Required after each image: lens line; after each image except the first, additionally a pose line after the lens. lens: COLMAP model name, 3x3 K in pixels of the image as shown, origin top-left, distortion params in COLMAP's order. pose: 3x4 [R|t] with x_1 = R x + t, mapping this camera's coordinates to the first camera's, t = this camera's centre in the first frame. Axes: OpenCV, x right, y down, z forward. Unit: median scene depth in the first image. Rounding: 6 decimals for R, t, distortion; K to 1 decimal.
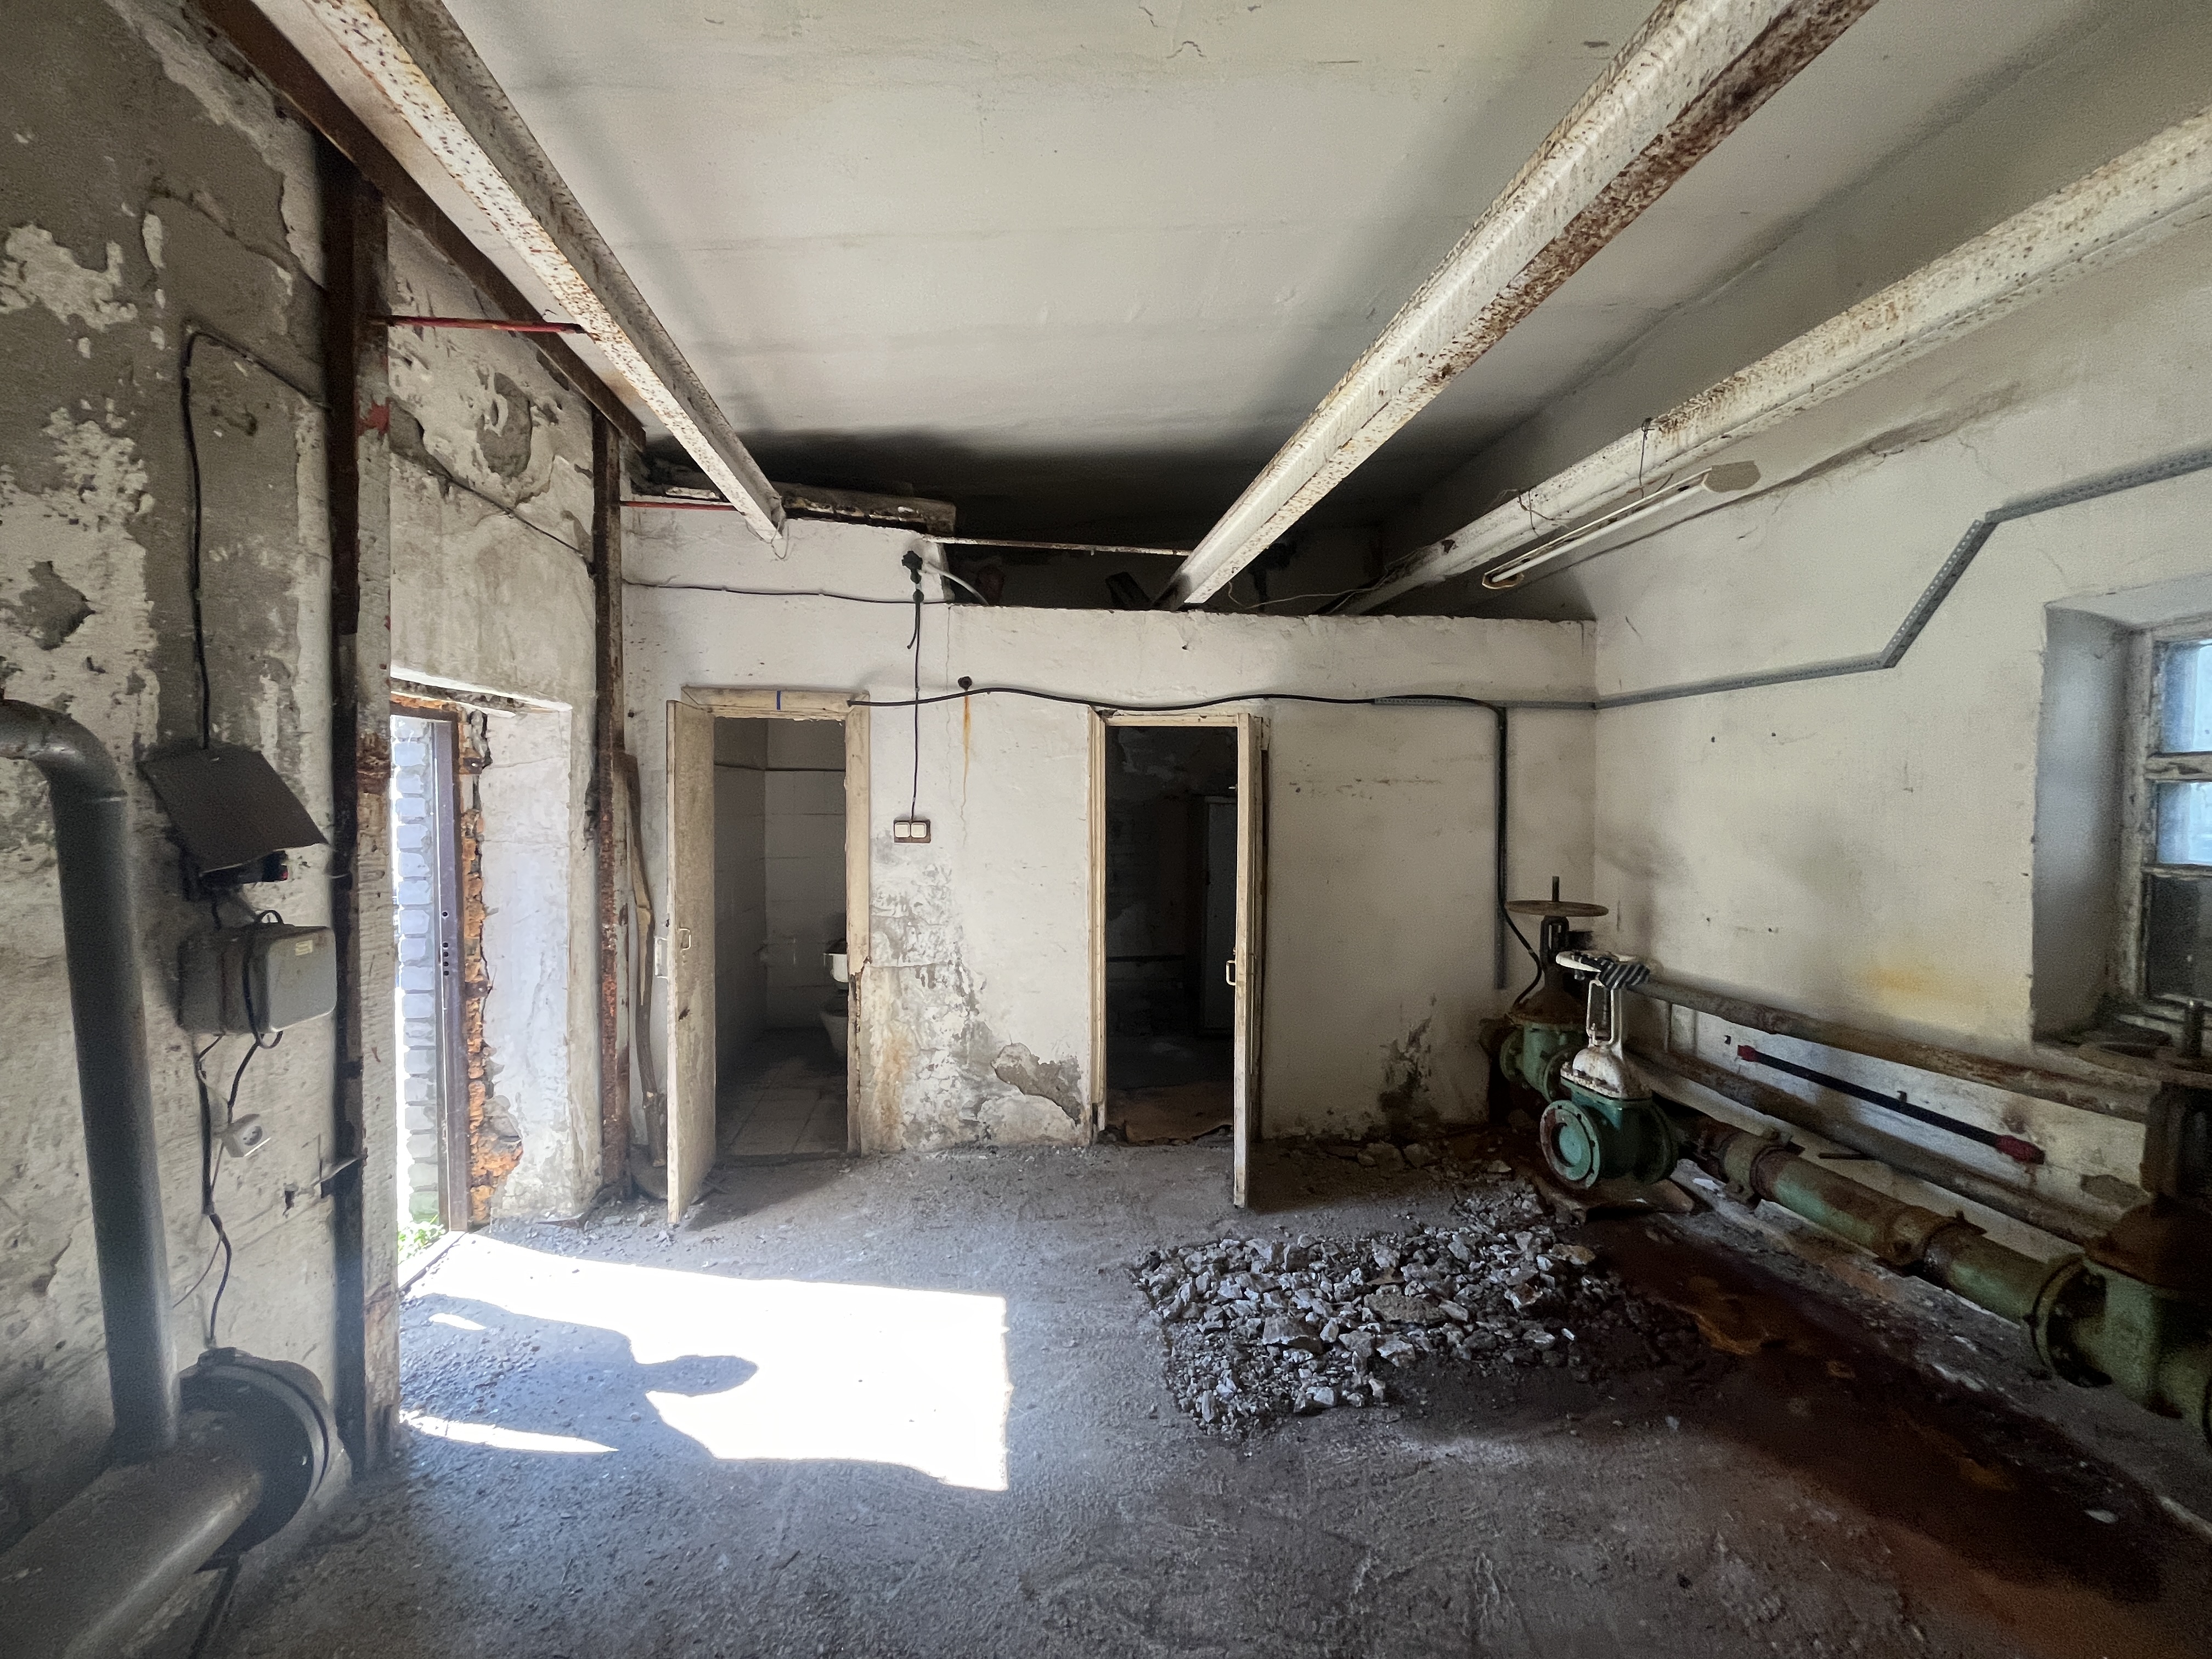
lens RADIAL K [[893.9, 0, 1100.2], [0, 893.9, 823.8], [0, 0, 1]] dist [-0.001088, -0.000308]
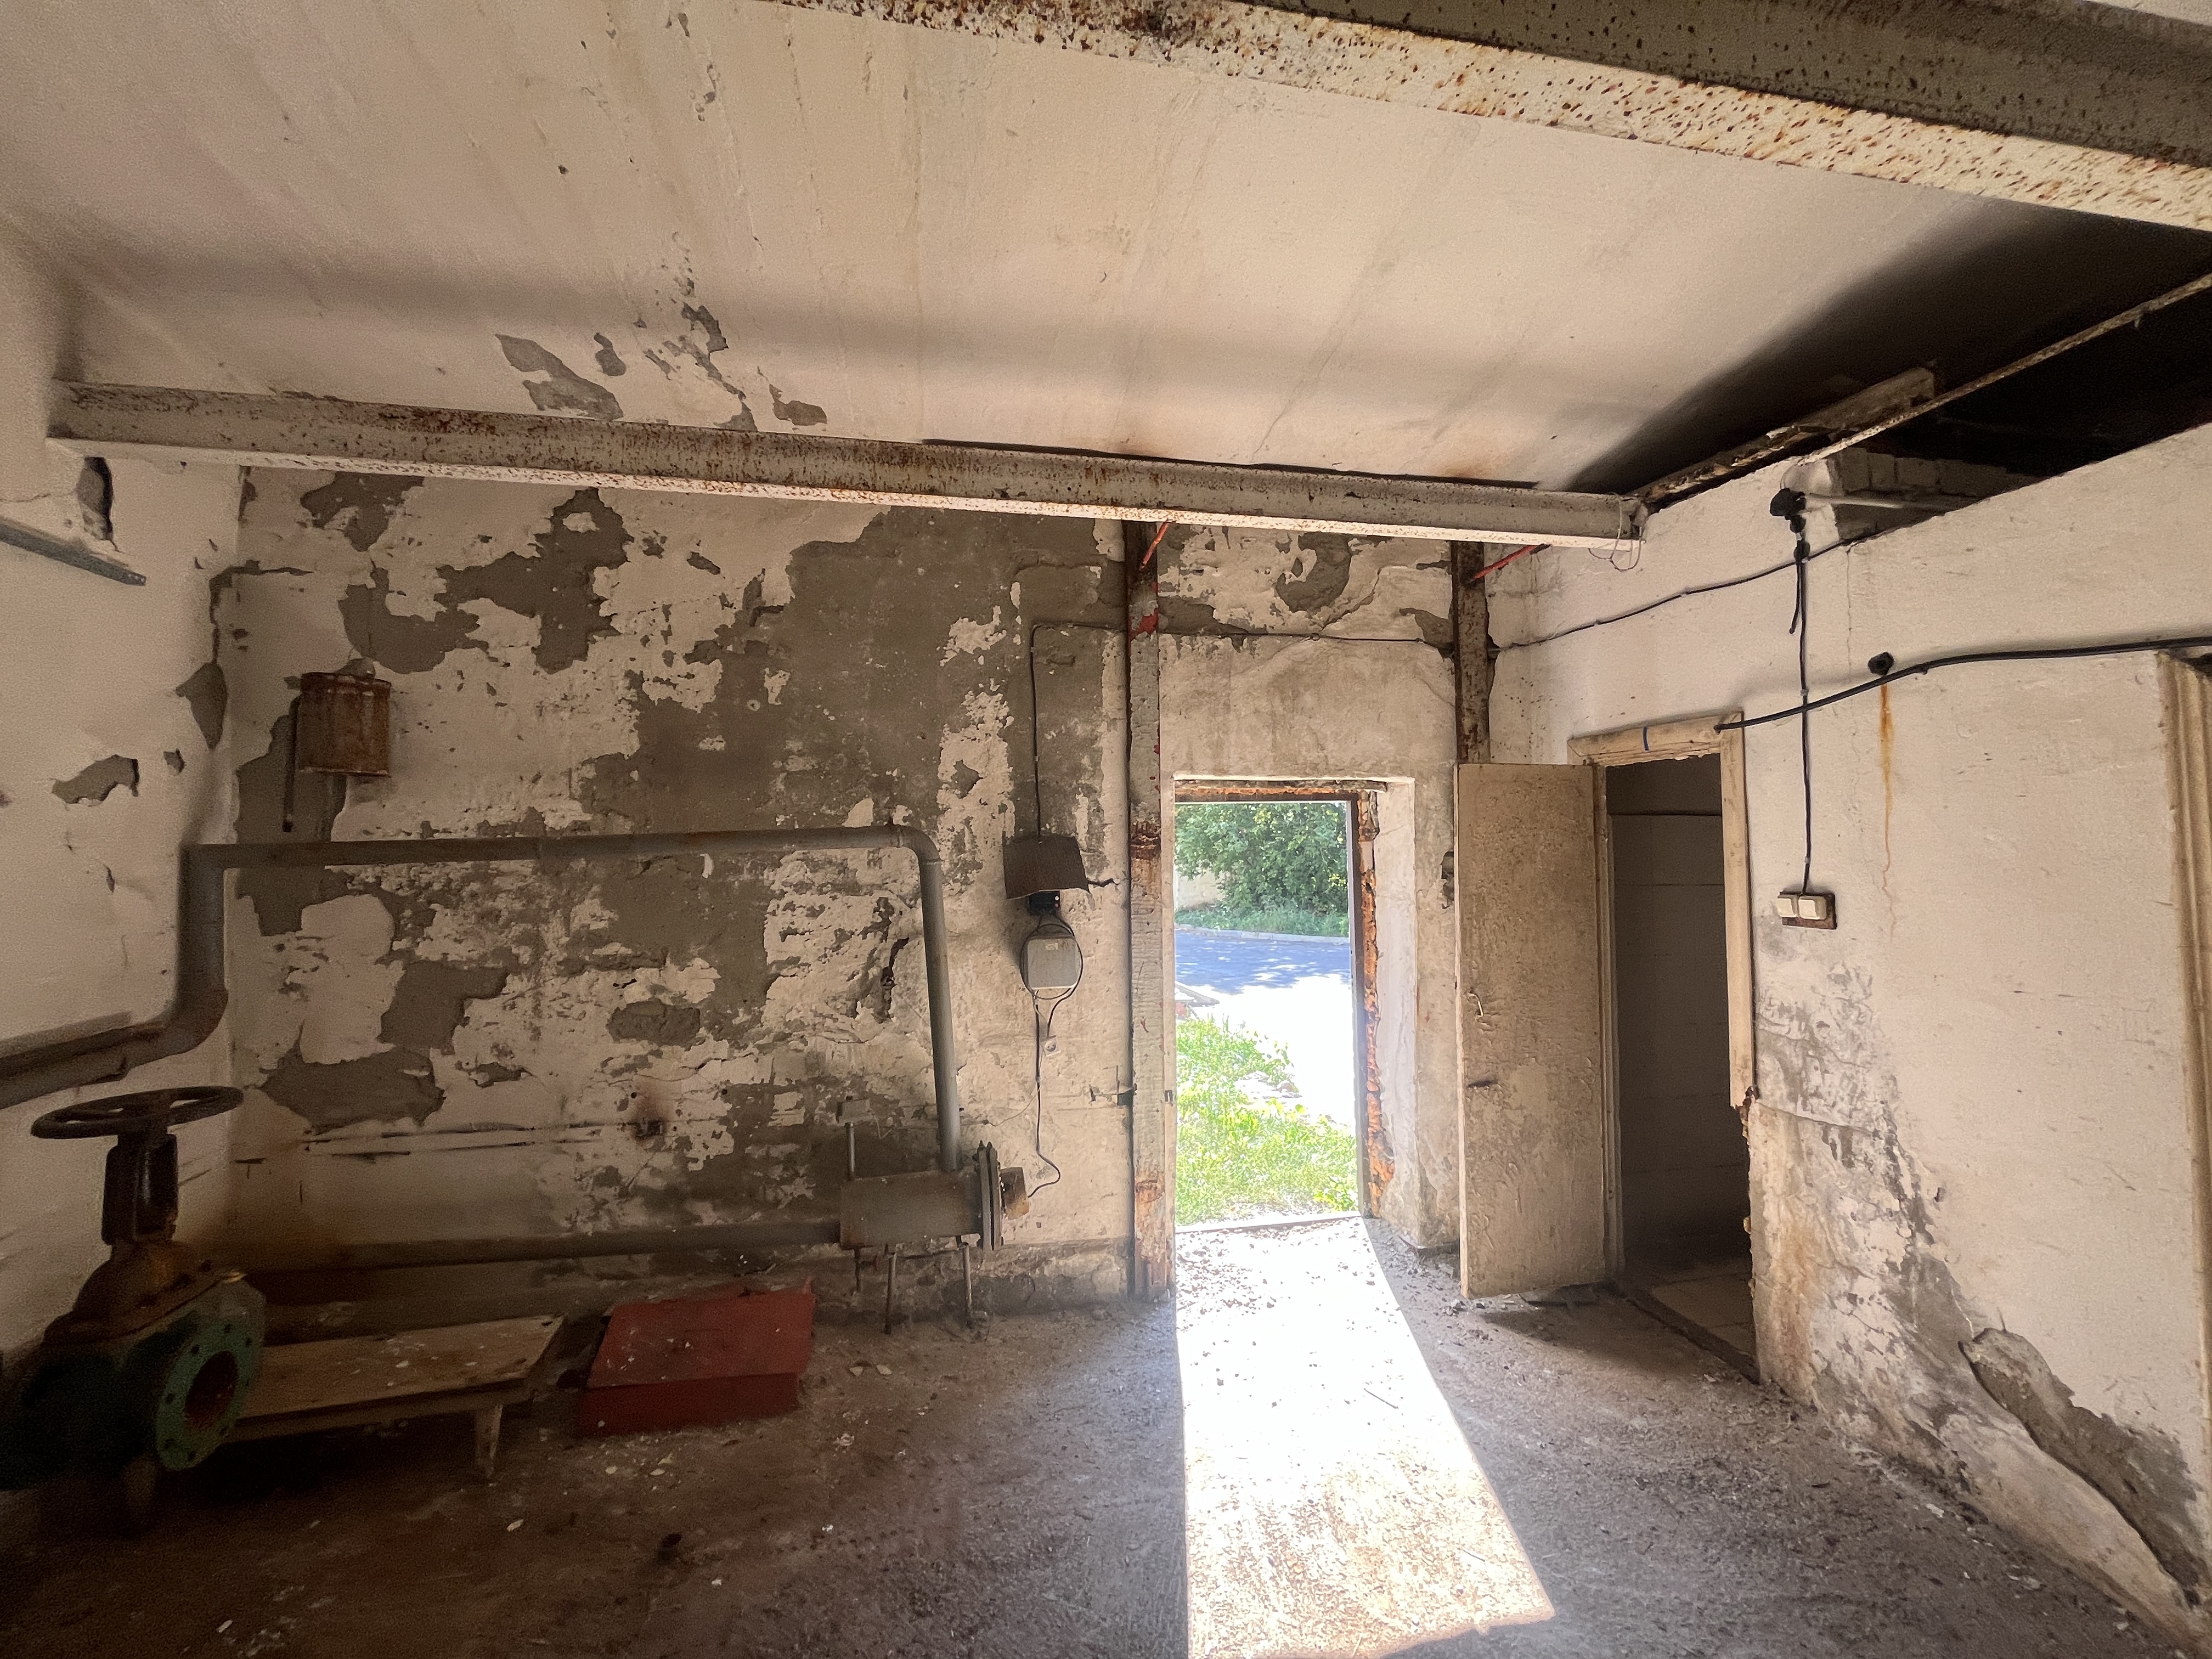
lens RADIAL K [[893.9, 0, 1100.2], [0, 893.9, 823.8], [0, 0, 1]] dist [-0.001088, -0.000308]
pose [[0.053031, -0.043716, -0.997636, 0.425850], [-0.023127, 0.998720, -0.044993, -0.012883], [0.998325, 0.025459, 0.051952, 0.467041]]
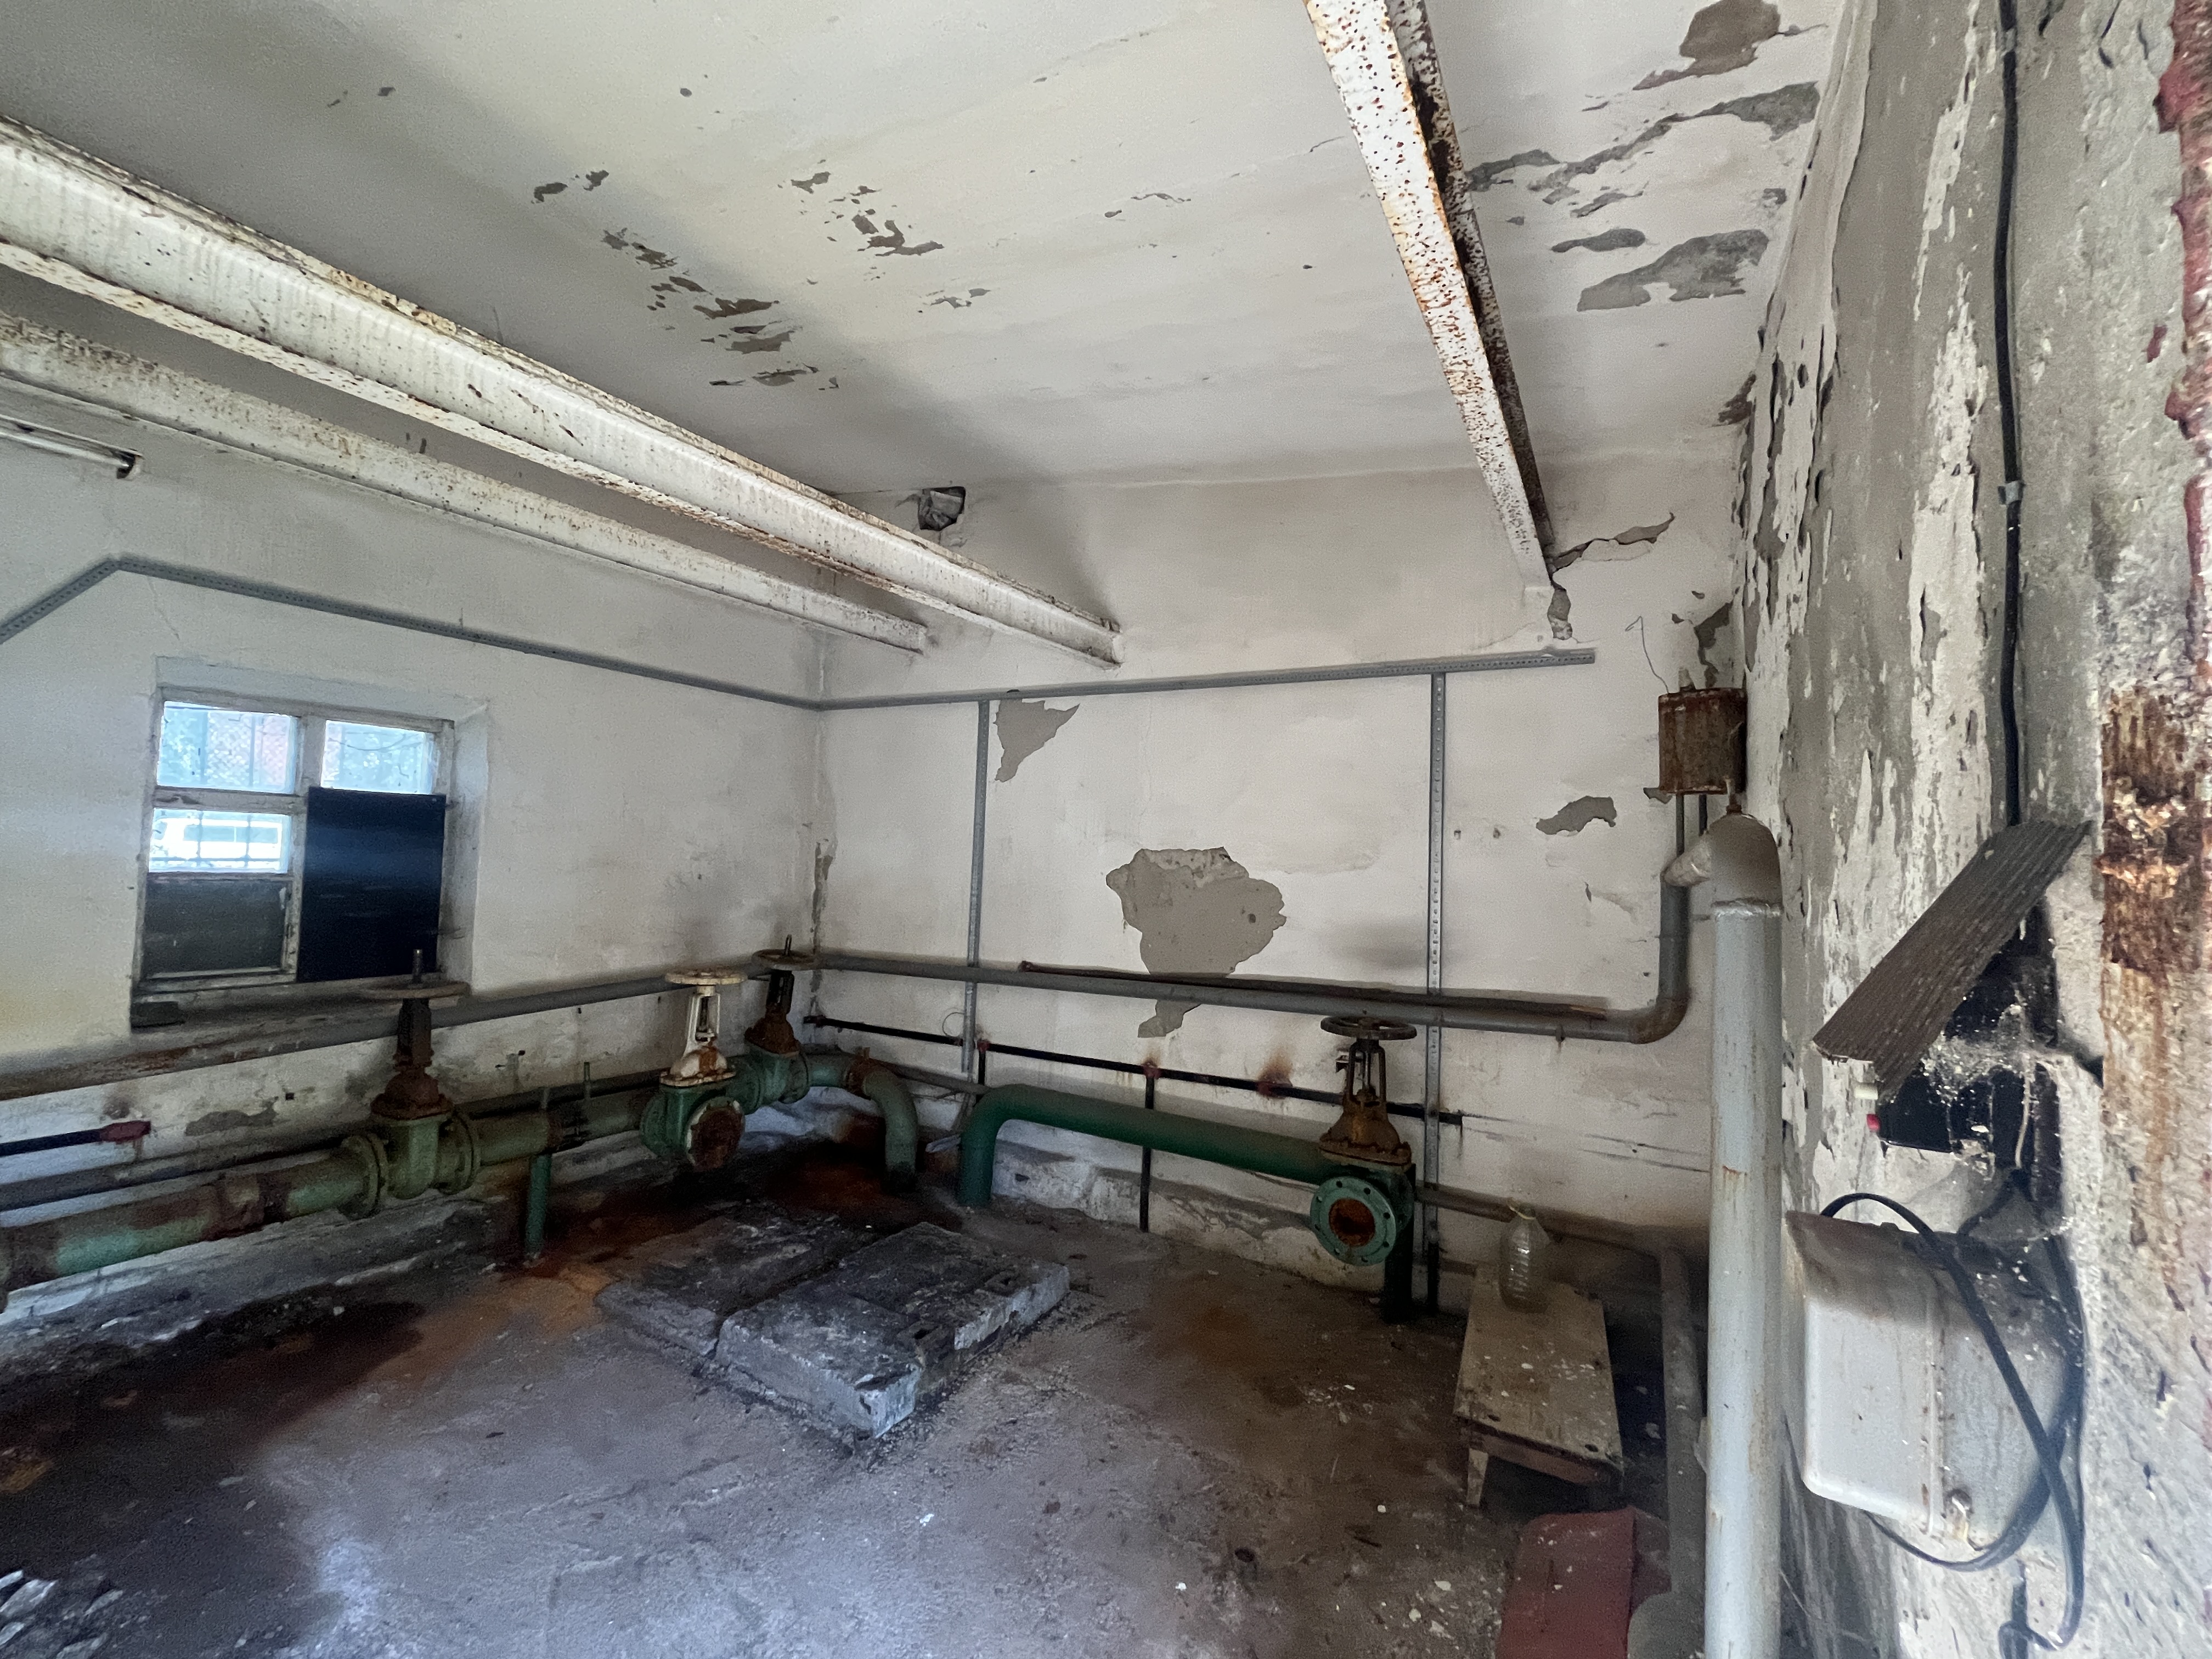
lens RADIAL K [[893.9, 0, 1100.2], [0, 893.9, 823.8], [0, 0, 1]] dist [-0.001088, -0.000308]
pose [[-0.781915, -0.016864, 0.623157, -0.419450], [-0.024949, 0.999680, -0.004251, -0.034083], [-0.622885, -0.018871, -0.782086, 0.734639]]
